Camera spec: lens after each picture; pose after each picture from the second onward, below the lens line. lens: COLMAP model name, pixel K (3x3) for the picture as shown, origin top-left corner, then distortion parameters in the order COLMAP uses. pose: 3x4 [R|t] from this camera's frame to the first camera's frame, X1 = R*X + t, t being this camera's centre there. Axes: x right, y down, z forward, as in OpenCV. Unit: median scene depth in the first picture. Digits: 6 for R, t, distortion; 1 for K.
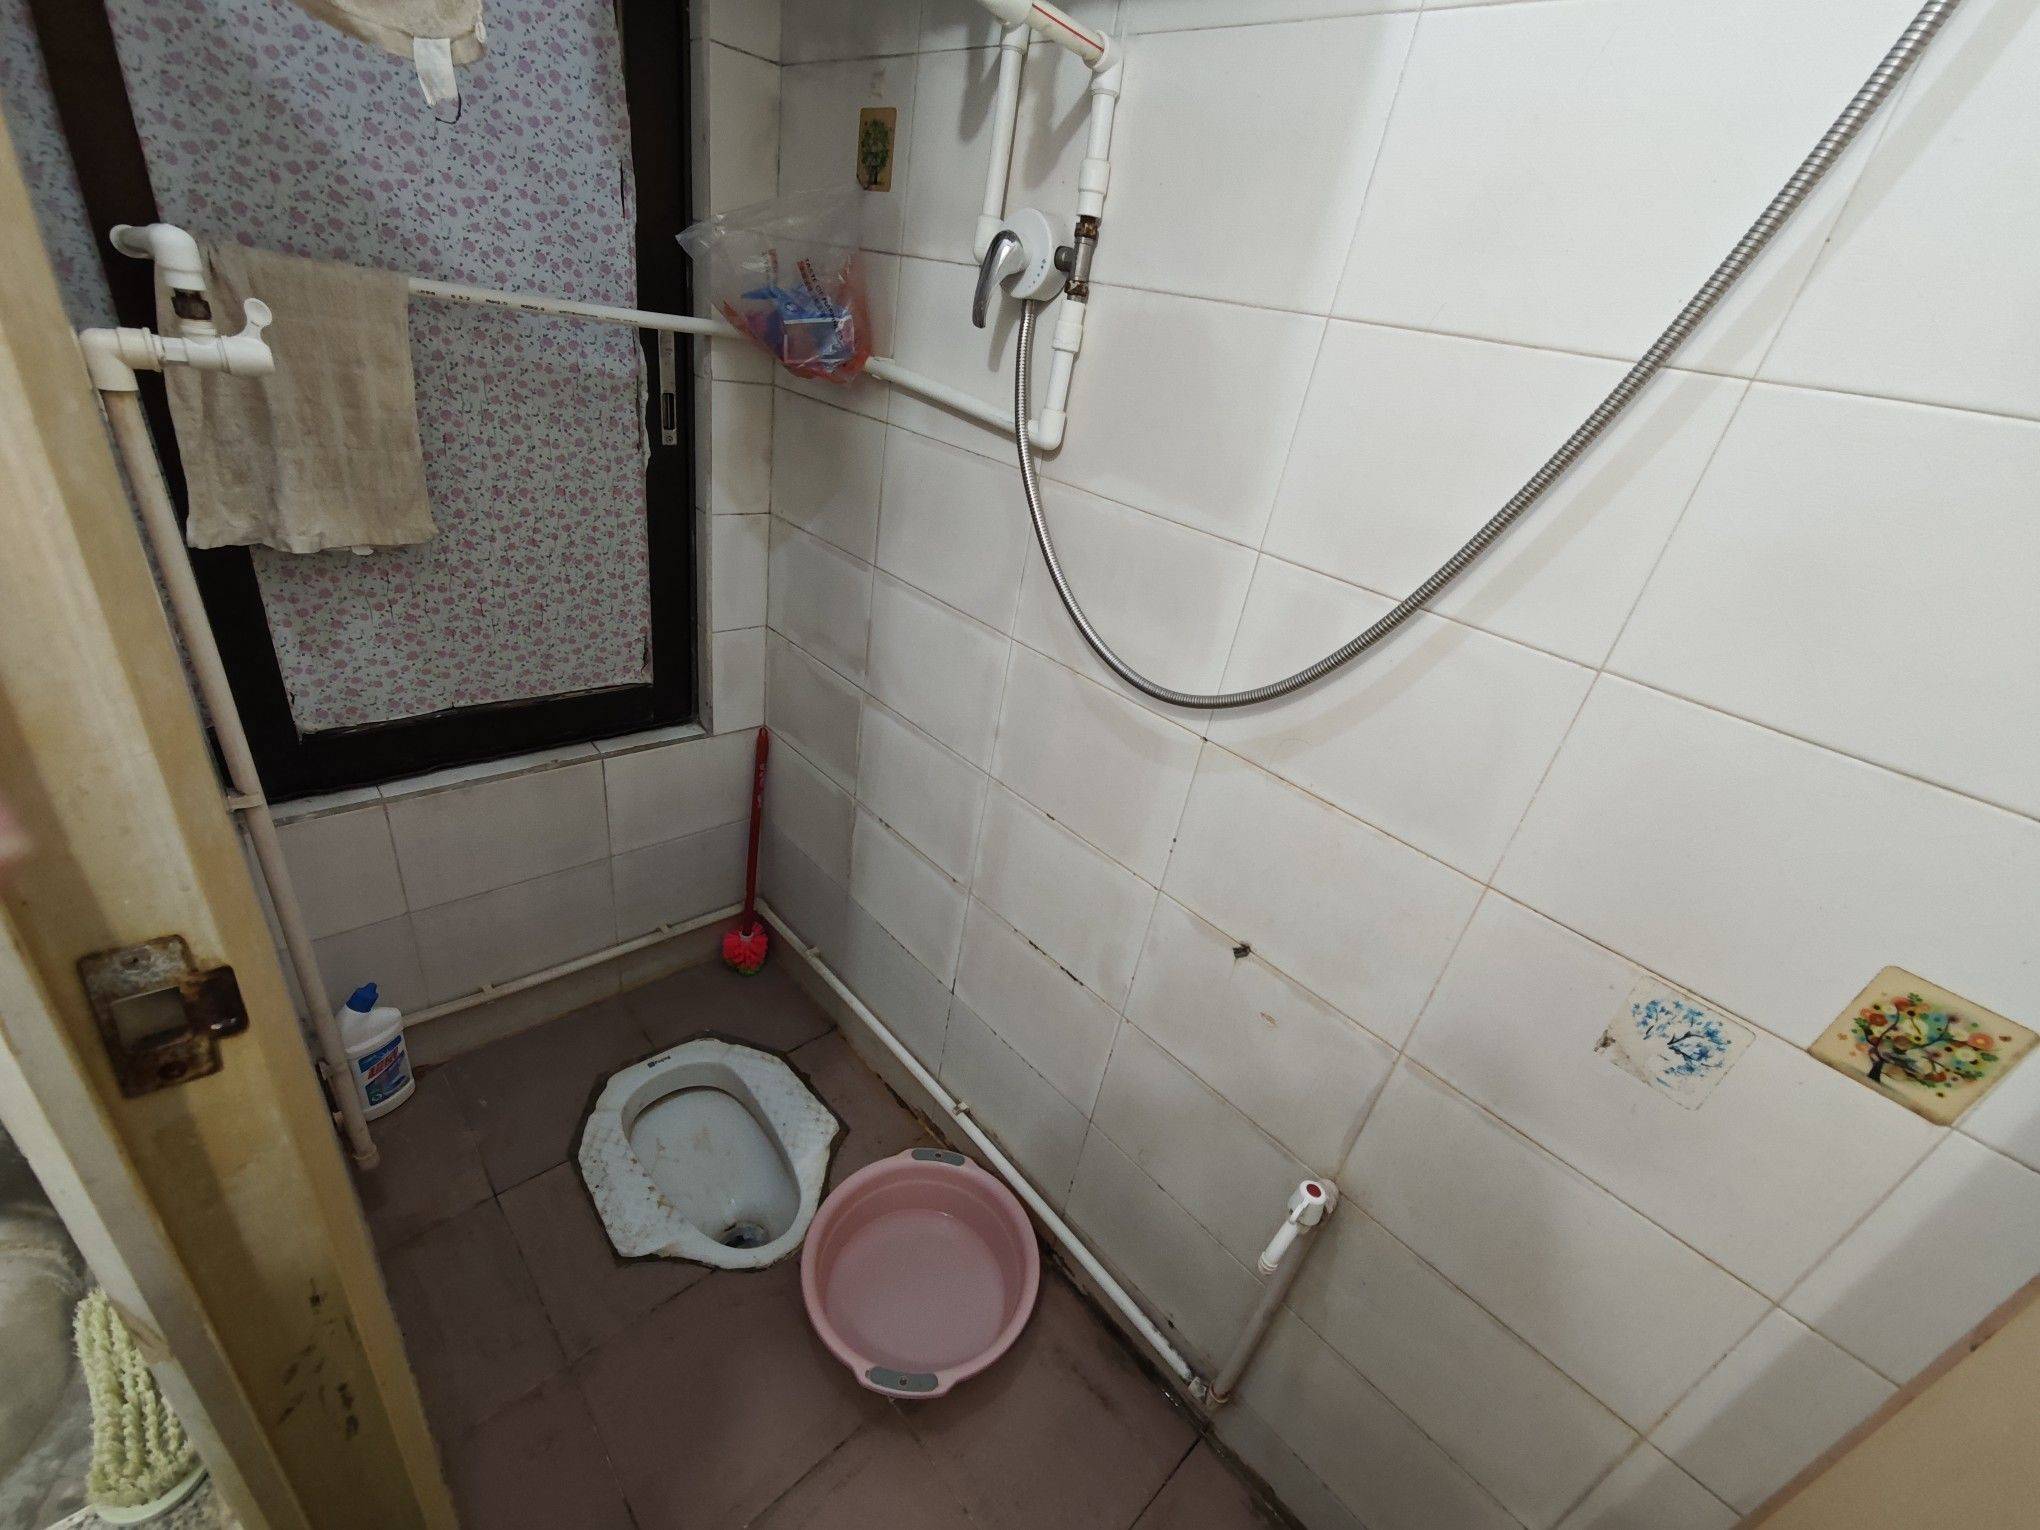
lens RADIAL K [[849.4, 0, 1019.6], [0, 849.4, 767.4], [0, 0, 1]] dist [-0.004927, 0.001744]
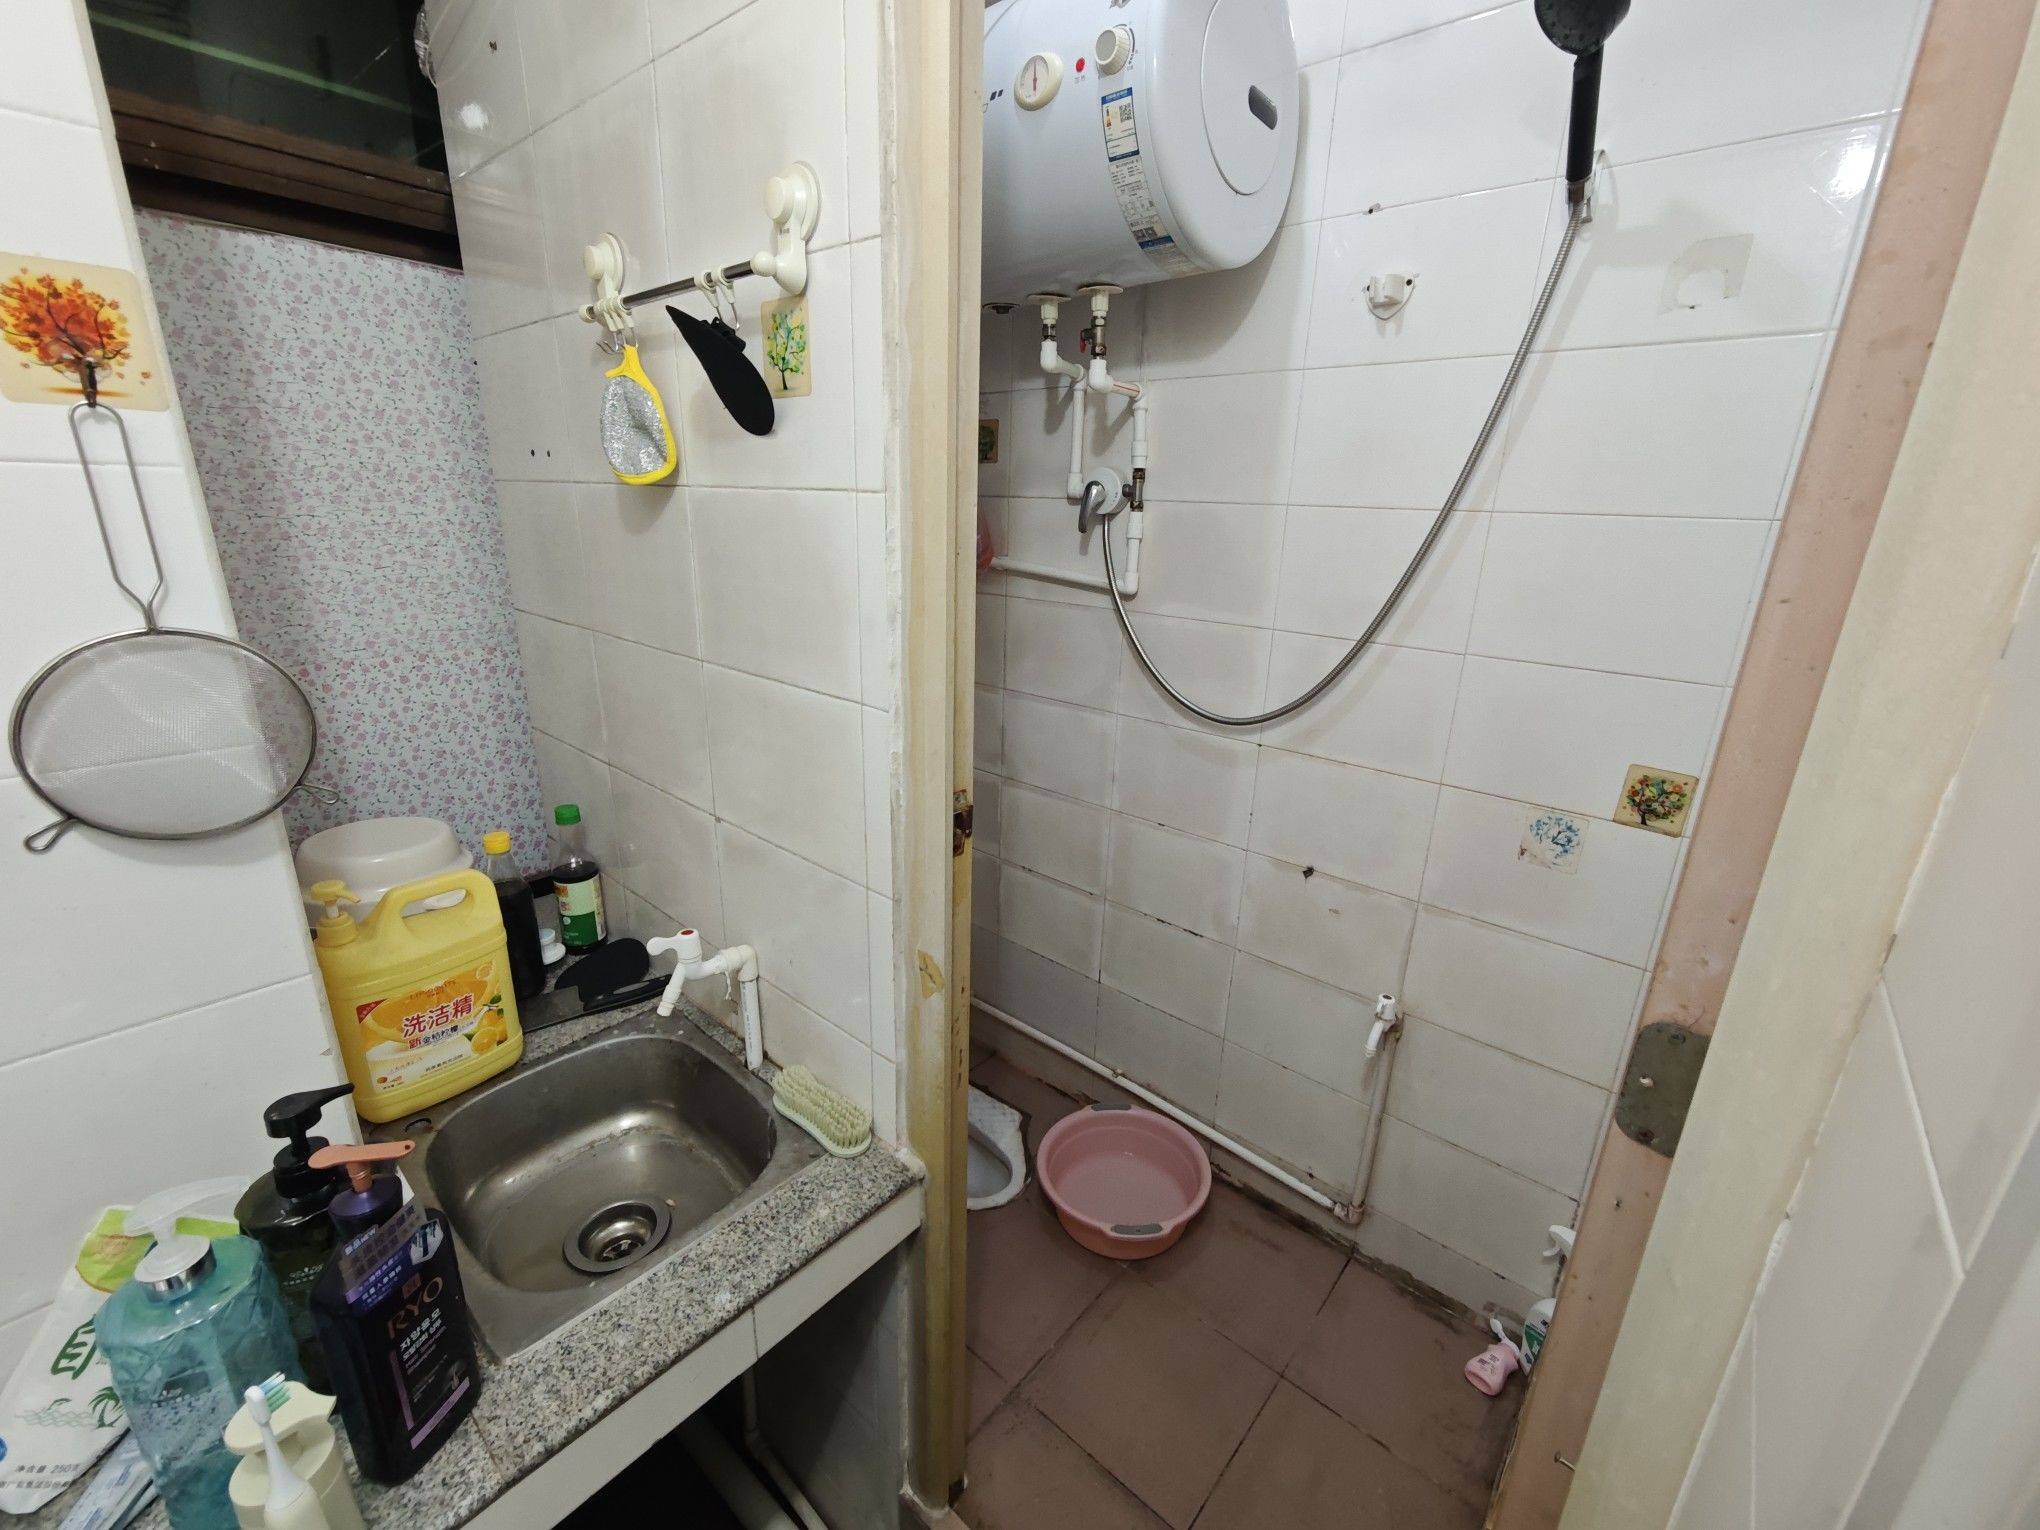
lens RADIAL K [[849.4, 0, 1021.2], [0, 849.4, 770.9], [0, 0, 1]] dist [-0.004927, 0.001744]
pose [[0.986740, -0.155016, 0.048118, -0.321914], [0.160983, 0.972528, -0.168146, 0.215578], [-0.020730, 0.173662, 0.984587, -0.598317]]
